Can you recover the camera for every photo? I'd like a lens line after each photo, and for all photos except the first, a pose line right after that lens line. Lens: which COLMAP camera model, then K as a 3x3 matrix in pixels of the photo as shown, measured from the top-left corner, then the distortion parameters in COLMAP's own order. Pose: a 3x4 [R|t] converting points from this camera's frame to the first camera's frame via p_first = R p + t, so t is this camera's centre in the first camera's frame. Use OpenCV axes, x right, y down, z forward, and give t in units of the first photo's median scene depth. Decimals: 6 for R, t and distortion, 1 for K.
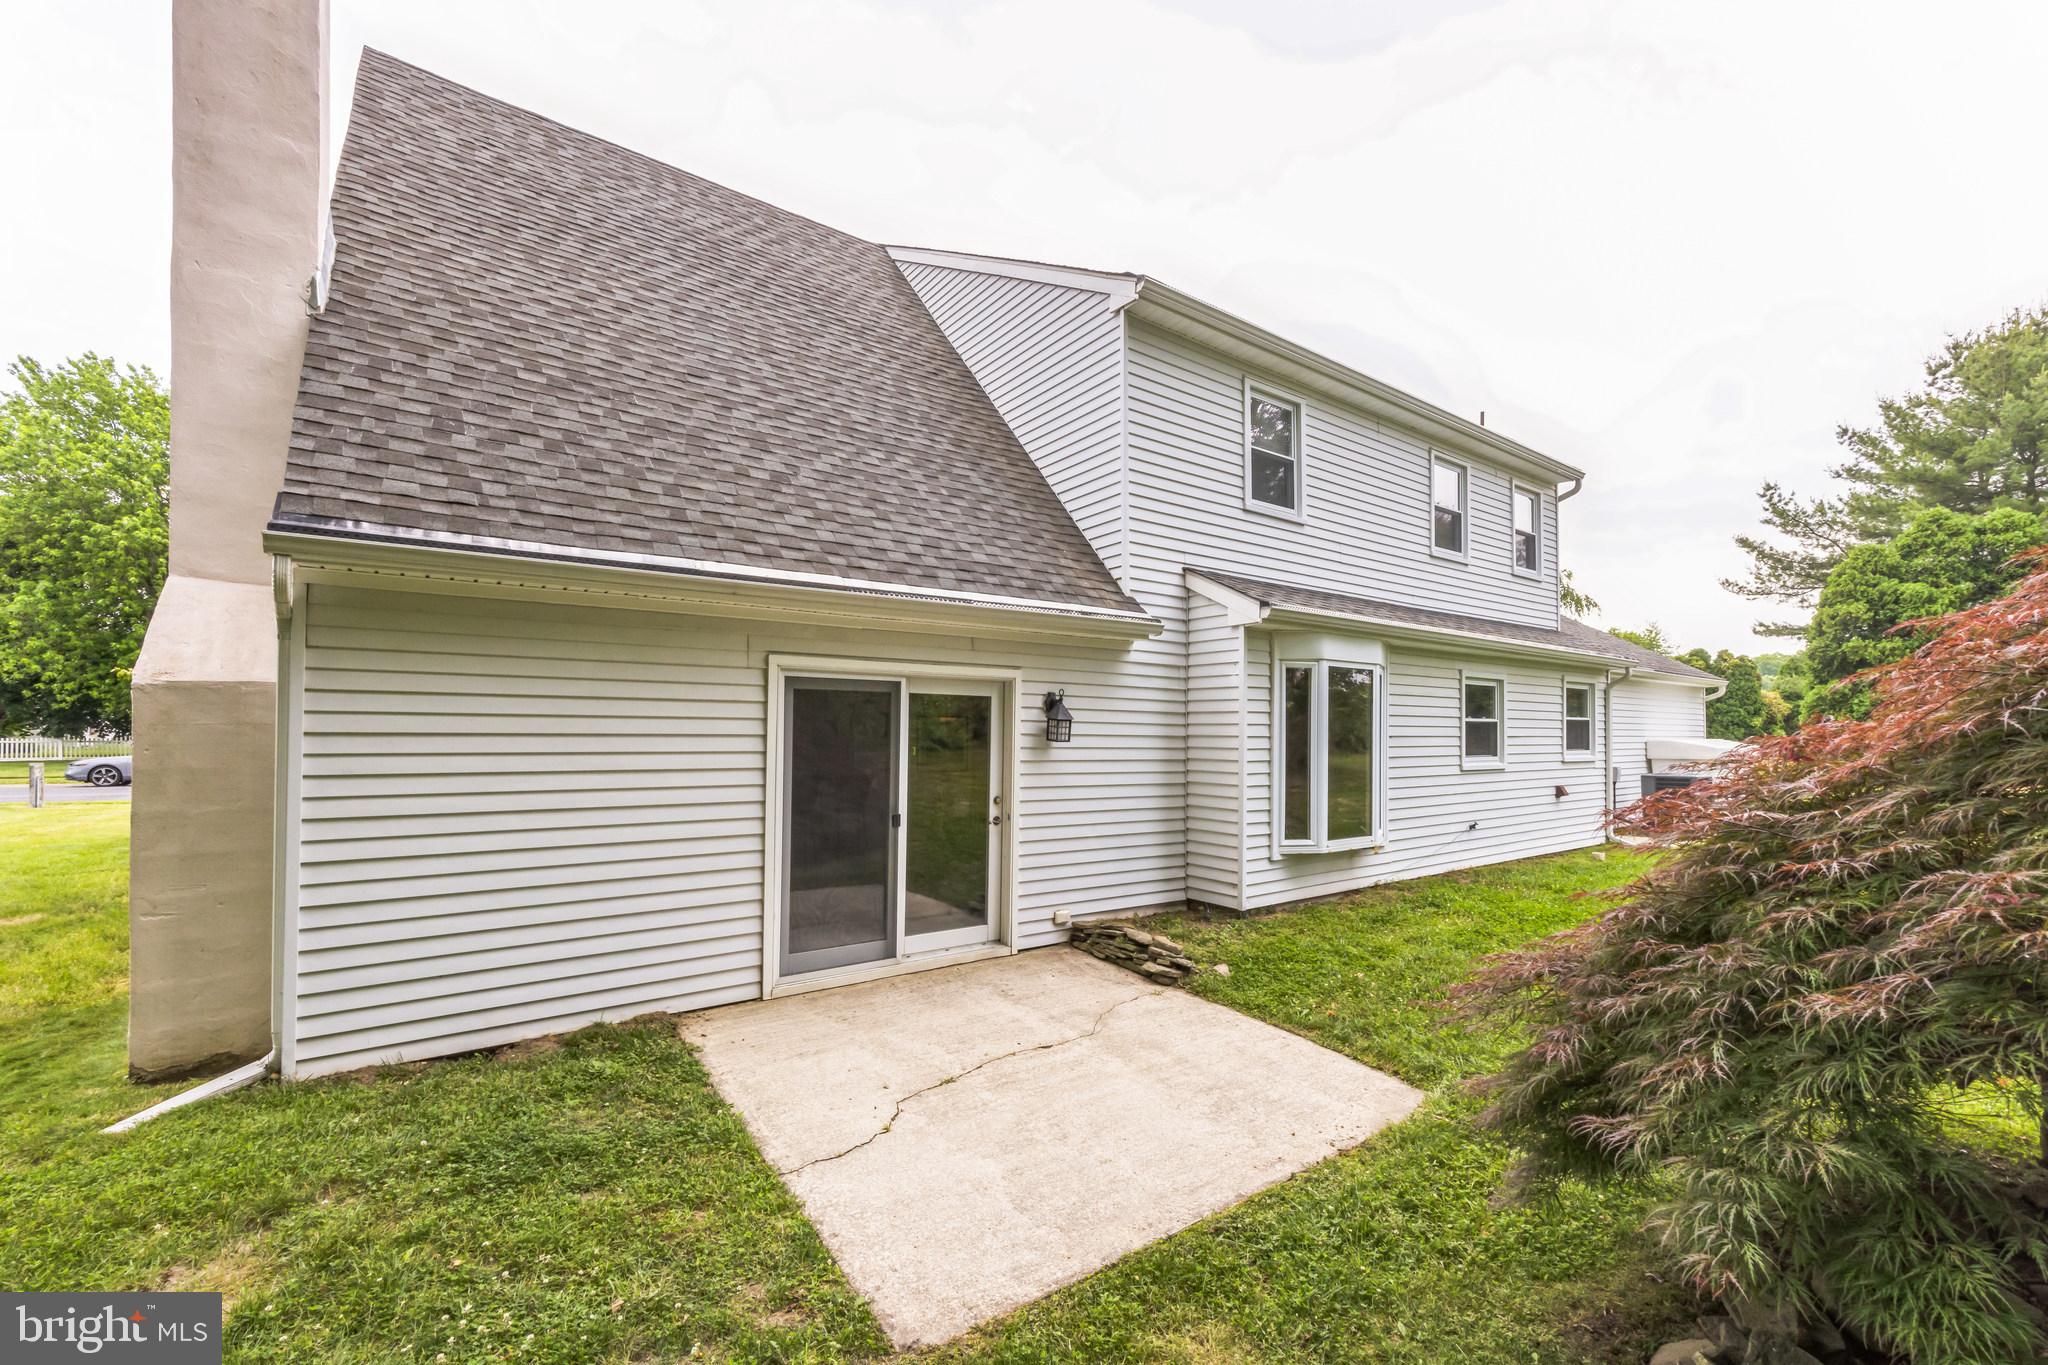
lens RADIAL K [[844.9, 0, 1017.8], [0, 844.9, 702.7], [0, 0, 1]] dist [0.002156, -0.000165]
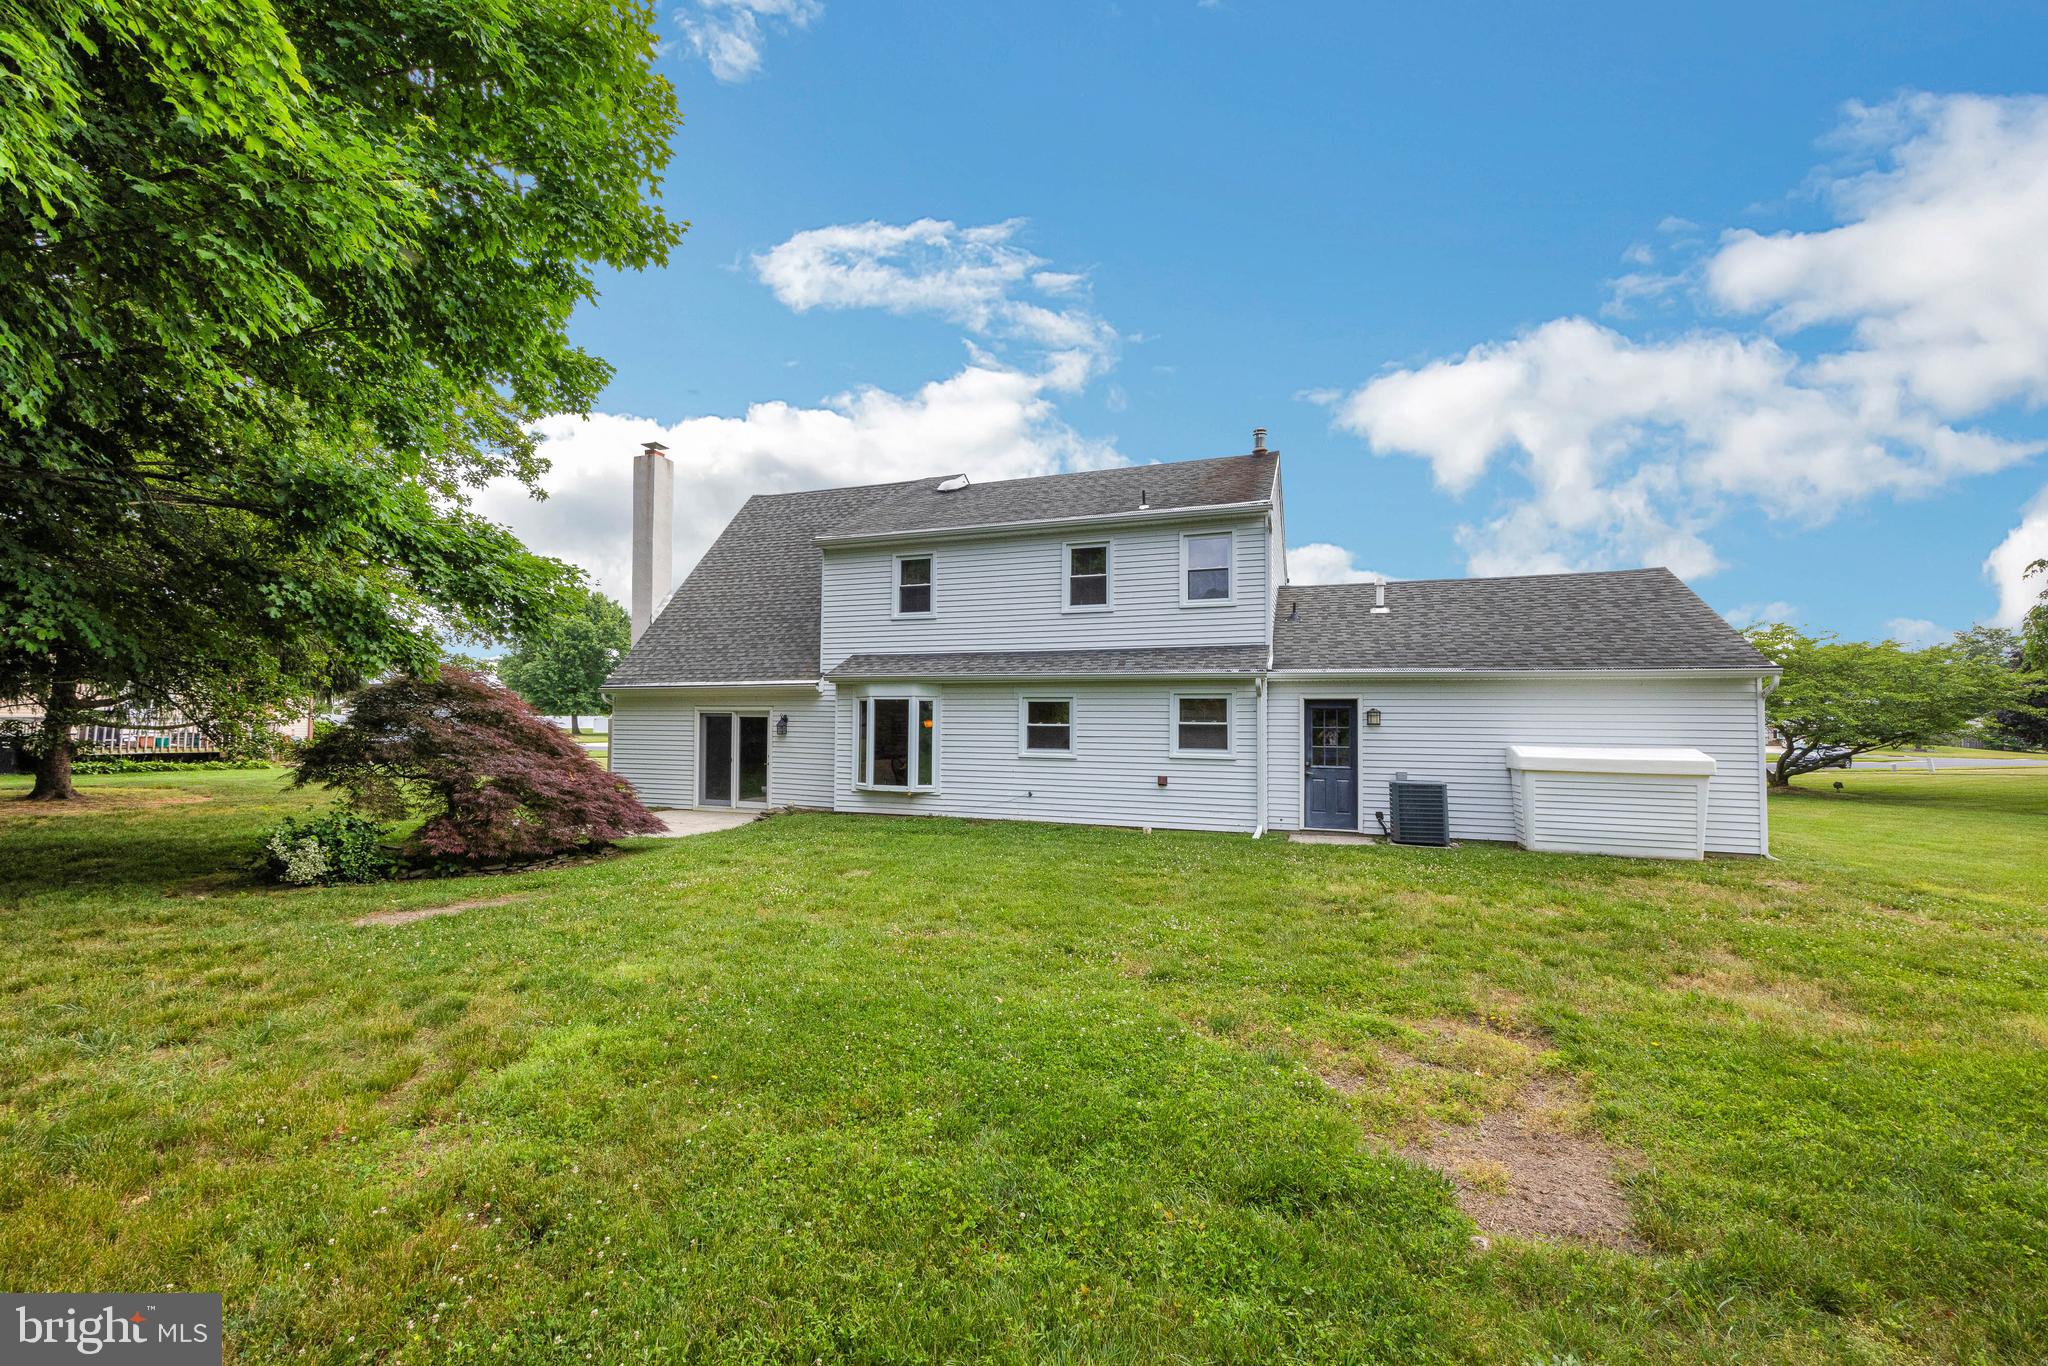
lens RADIAL K [[844.9, 0, 1017.8], [0, 844.9, 703.2], [0, 0, 1]] dist [0.002156, -0.000165]
pose [[0.530786, -0.028336, -0.847032, 2.297835], [0.016745, 0.999596, -0.022947, 0.019536], [0.847340, -0.002004, 0.531047, 0.211462]]
